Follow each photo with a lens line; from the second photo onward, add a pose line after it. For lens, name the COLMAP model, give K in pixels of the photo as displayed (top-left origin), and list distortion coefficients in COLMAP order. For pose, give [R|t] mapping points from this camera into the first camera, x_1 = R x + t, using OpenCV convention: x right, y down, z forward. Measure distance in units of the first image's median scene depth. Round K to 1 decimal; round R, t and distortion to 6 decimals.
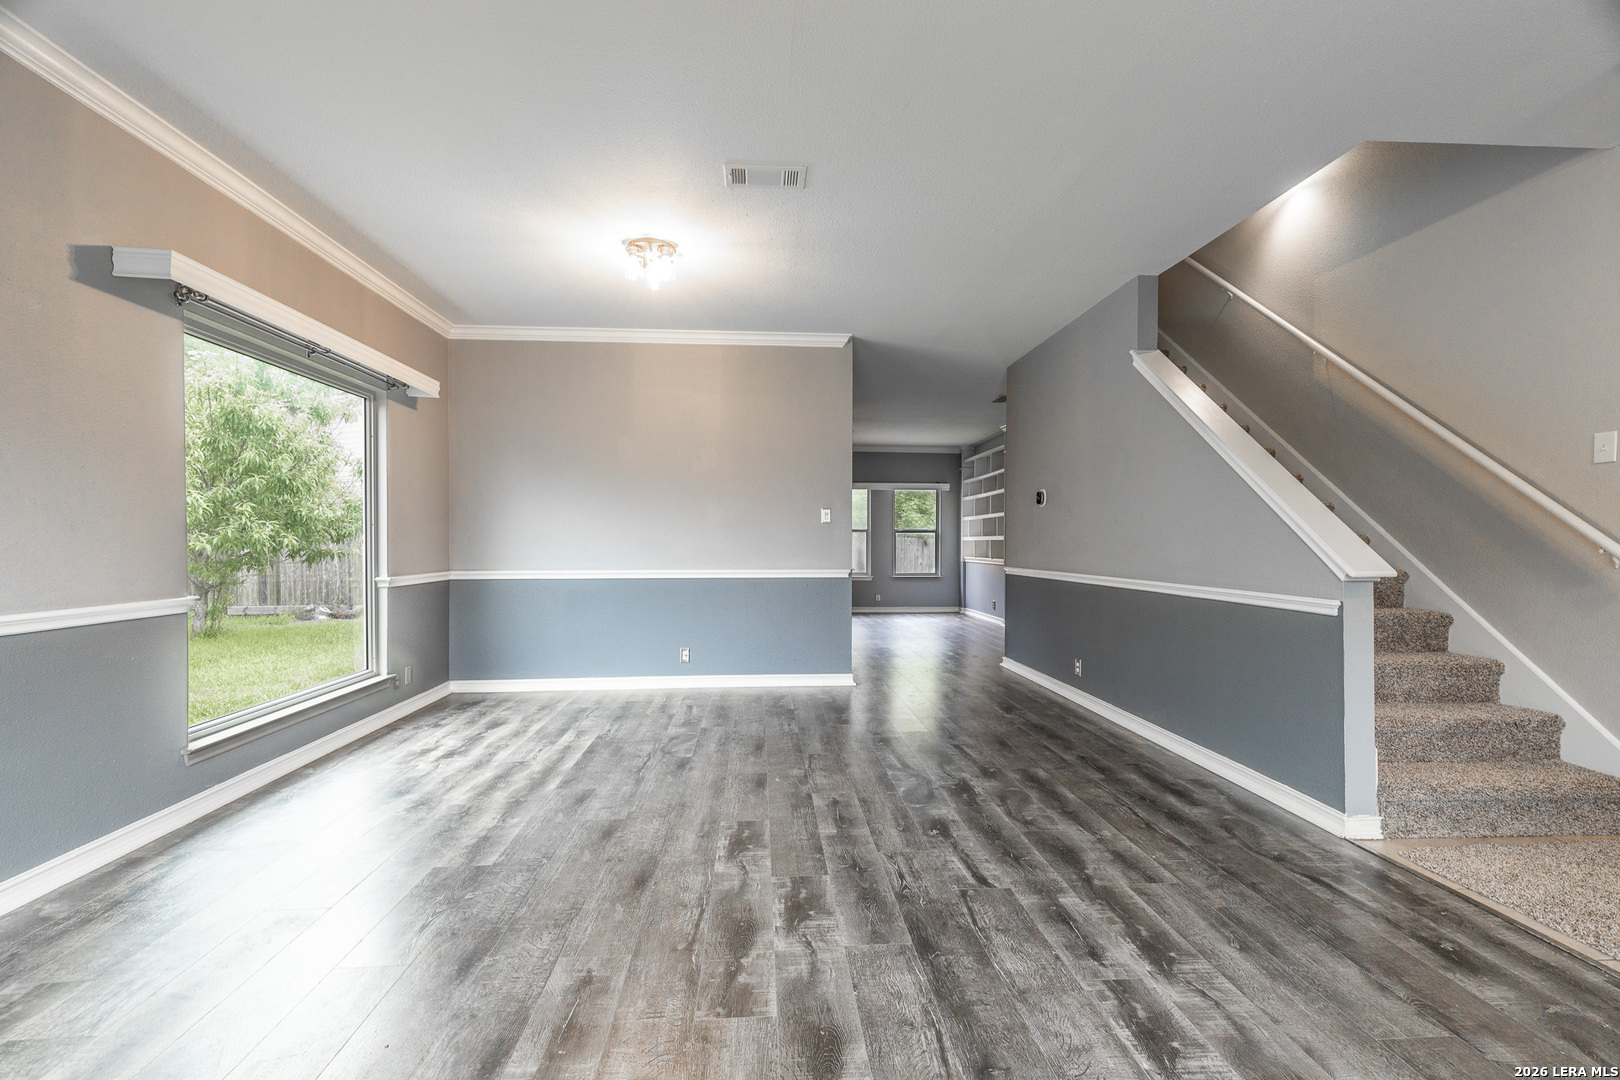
lens RADIAL K [[736.4, 0, 808.5], [0, 736.4, 551.9], [0, 0, 1]] dist [0.011924, -0.002263]
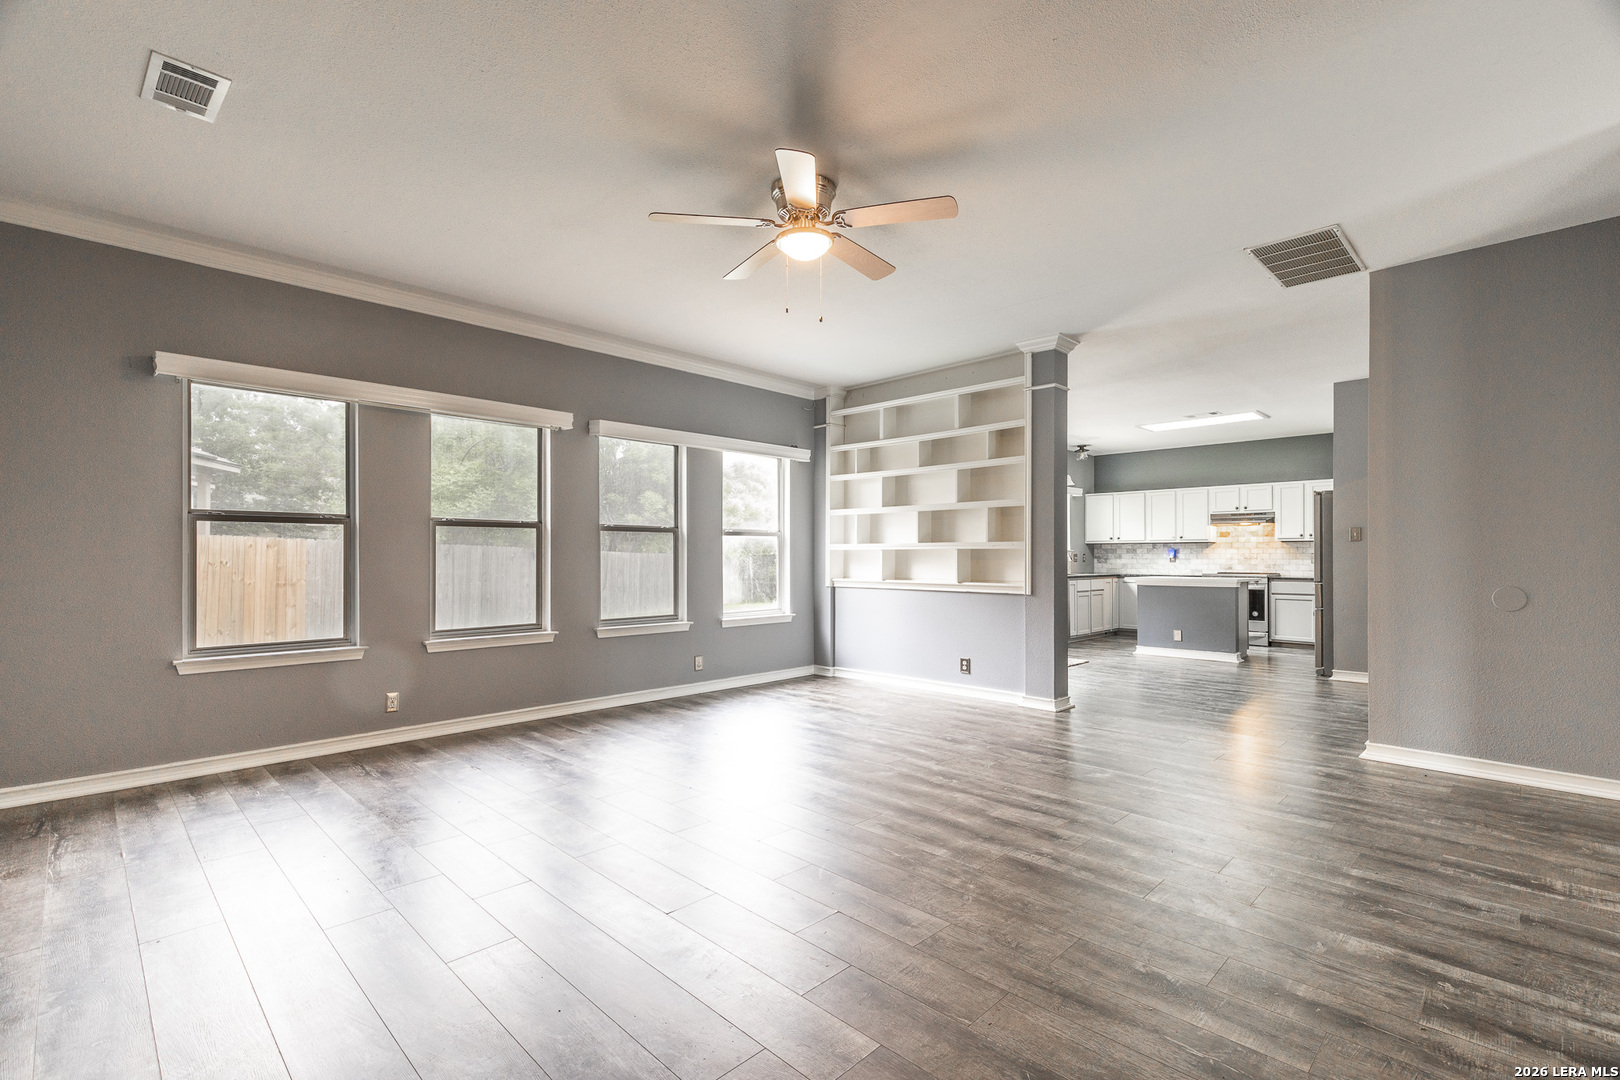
lens RADIAL K [[736.4, 0, 812.0], [0, 736.4, 542.7], [0, 0, 1]] dist [0.011924, -0.002263]
pose [[0.751135, 0.009035, 0.660087, -0.643391], [0.009624, 0.999650, -0.024634, -0.025477], [-0.660078, 0.024856, 0.750786, 2.051140]]
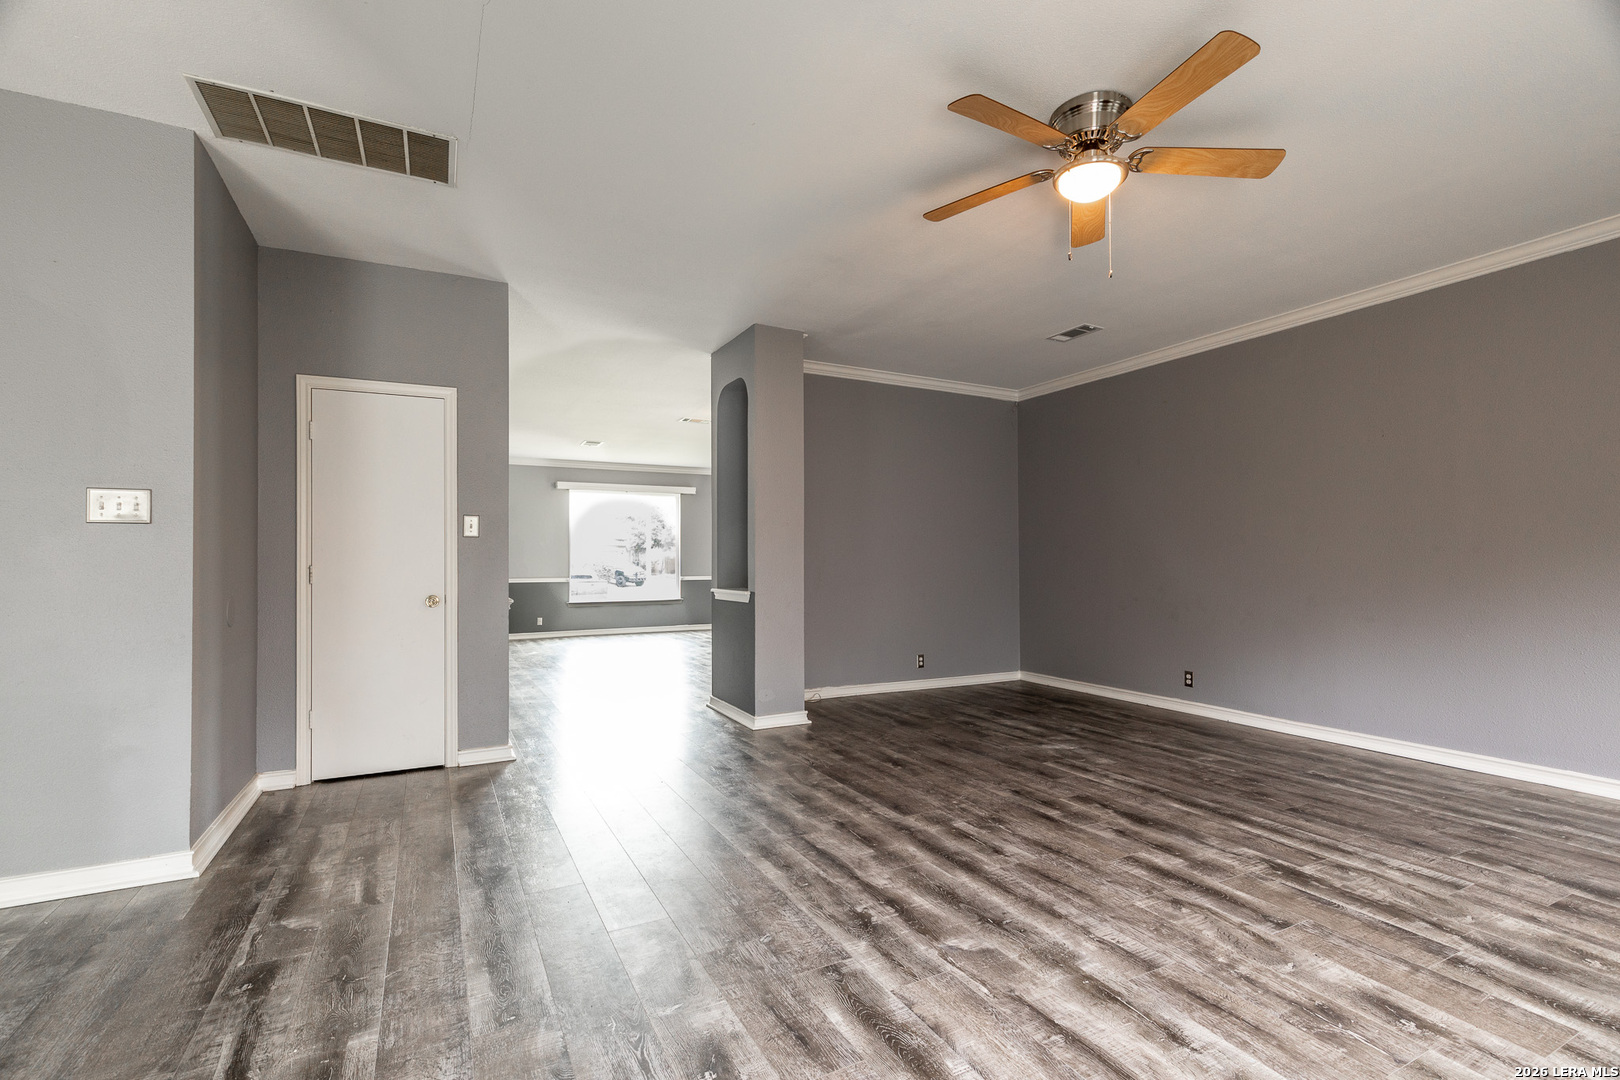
lens RADIAL K [[736.4, 0, 808.3], [0, 736.4, 557.8], [0, 0, 1]] dist [0.011924, -0.002263]
pose [[-0.918492, 0.000090, -0.395440, 0.560189], [-0.003468, 0.999960, 0.008284, -0.039540], [0.395425, 0.008981, -0.918454, 3.363003]]
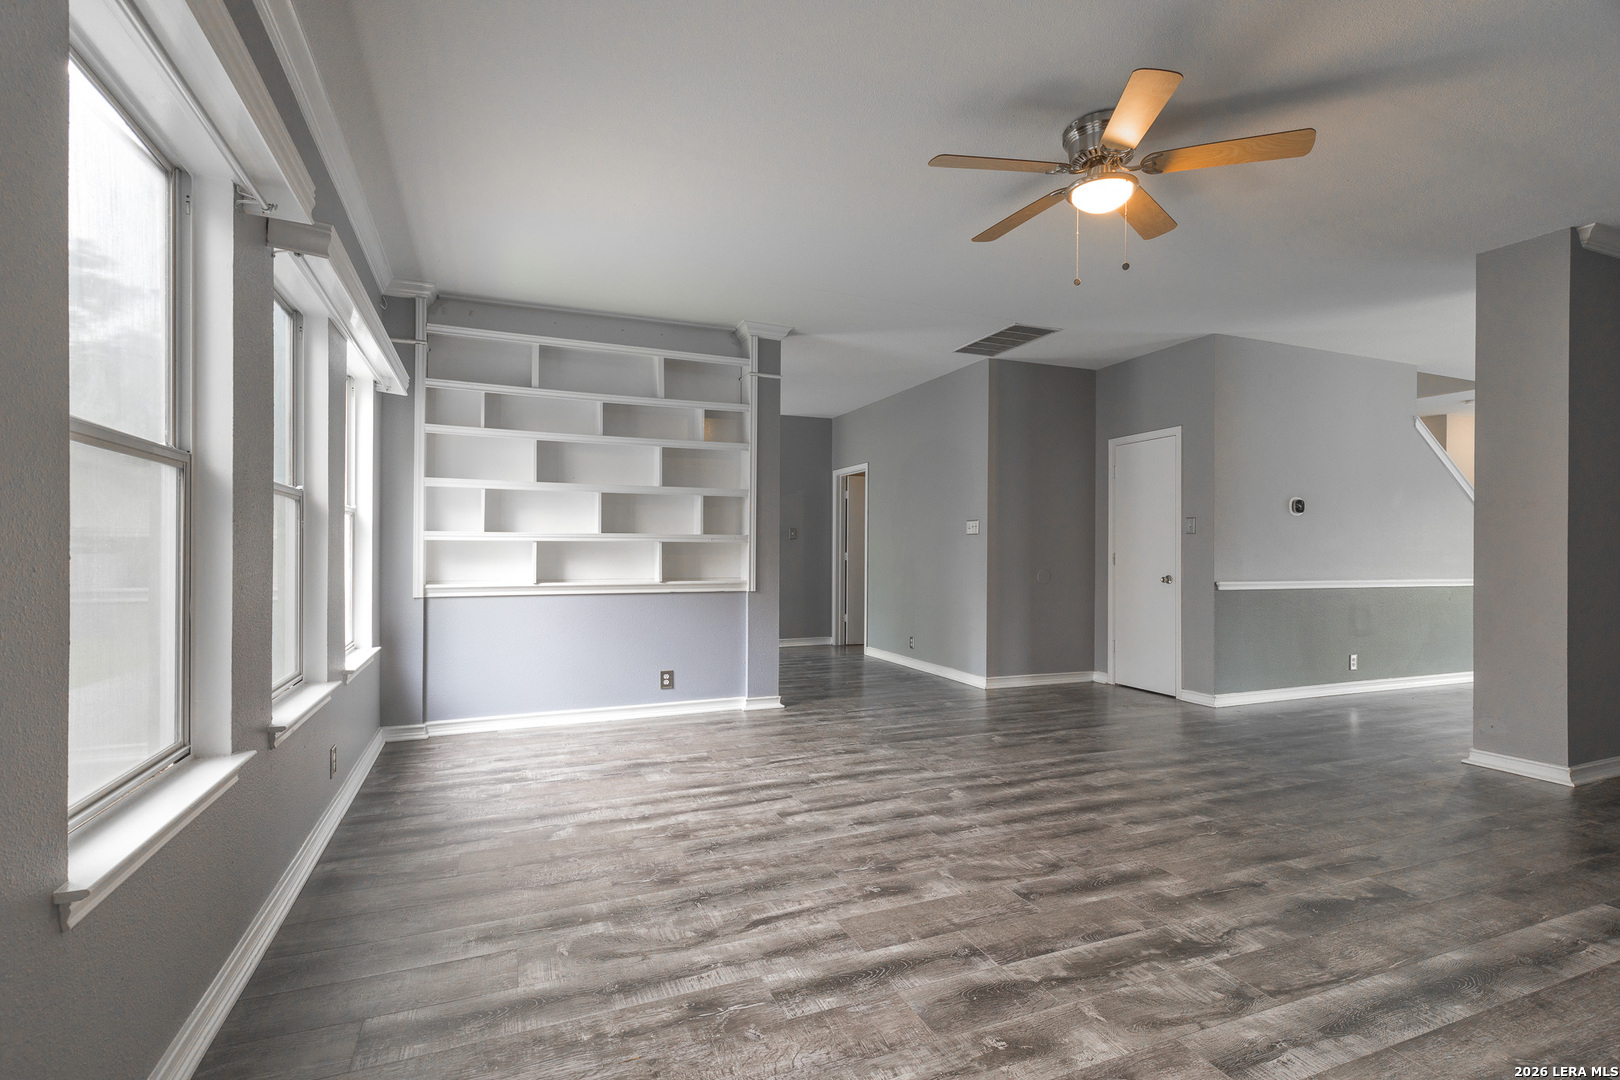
lens RADIAL K [[736.4, 0, 807.1], [0, 736.4, 530.7], [0, 0, 1]] dist [0.011924, -0.002263]
pose [[-0.306411, 0.027771, 0.951494, -0.709850], [0.008214, 0.999614, -0.026530, -0.030014], [-0.951864, -0.000313, -0.306521, 3.327573]]
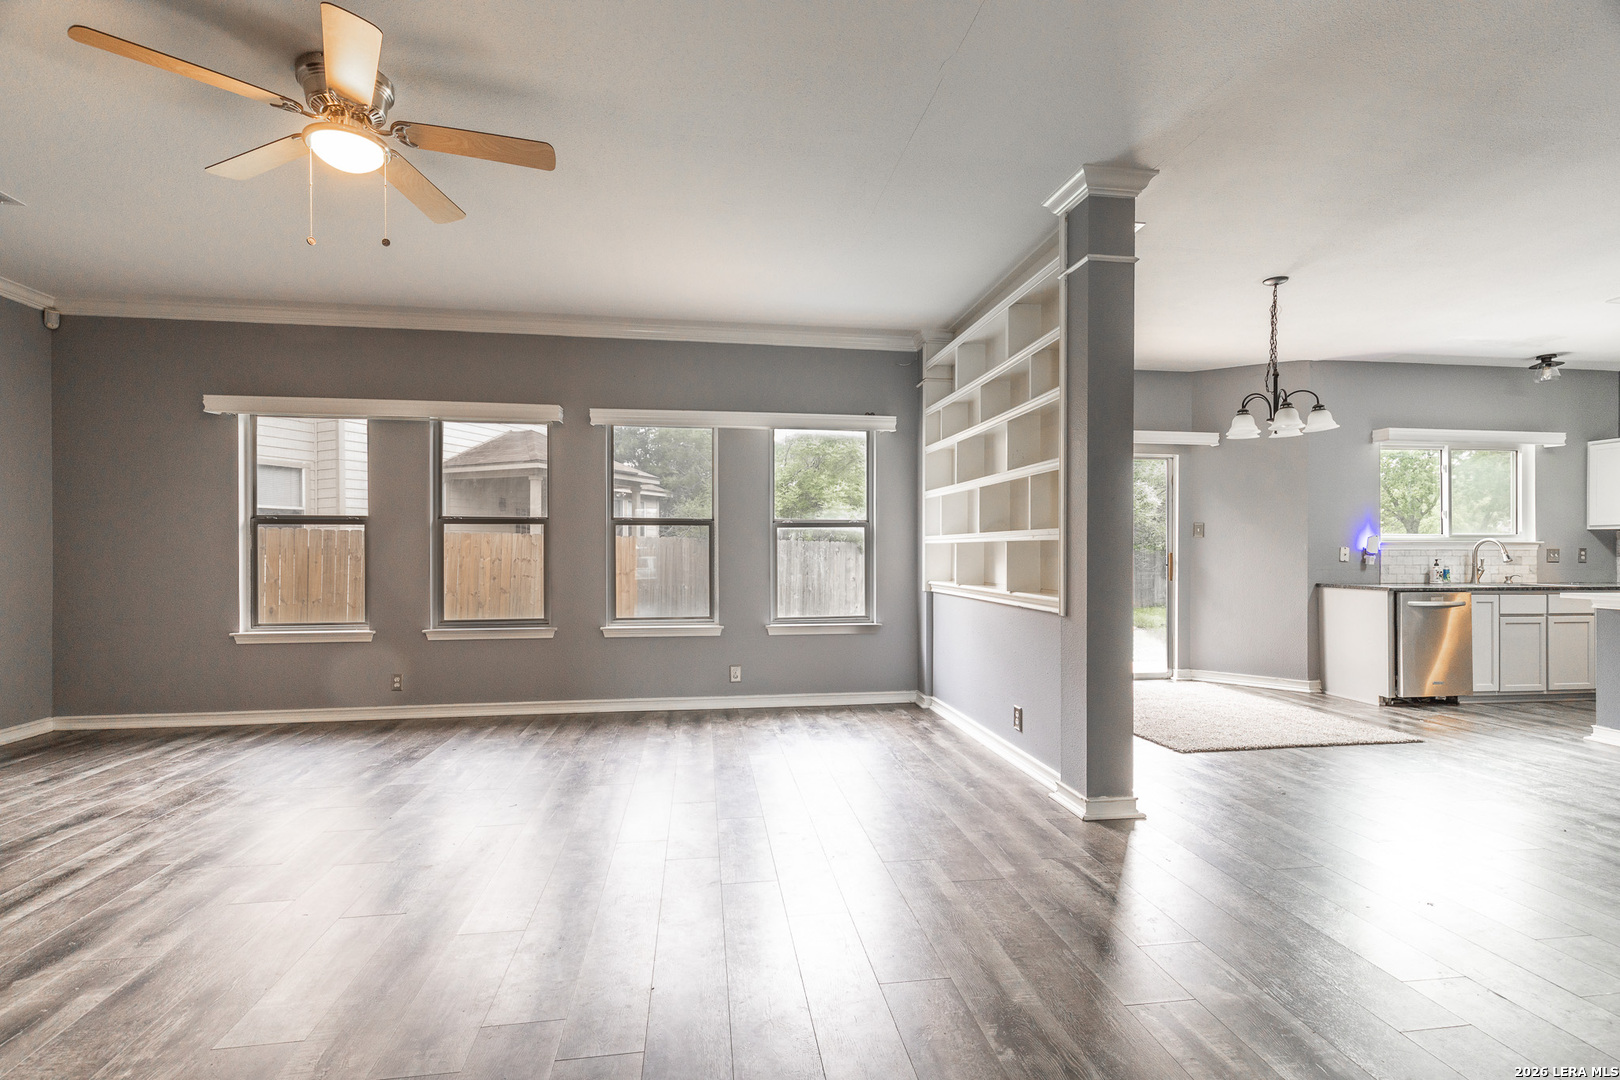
lens RADIAL K [[736.4, 0, 809.7], [0, 736.4, 551.6], [0, 0, 1]] dist [0.011924, -0.002263]
pose [[0.997086, -0.002883, 0.076229, 0.375844], [0.003638, 0.999946, -0.009759, -0.024542], [-0.076196, 0.010008, 0.997043, 2.000677]]
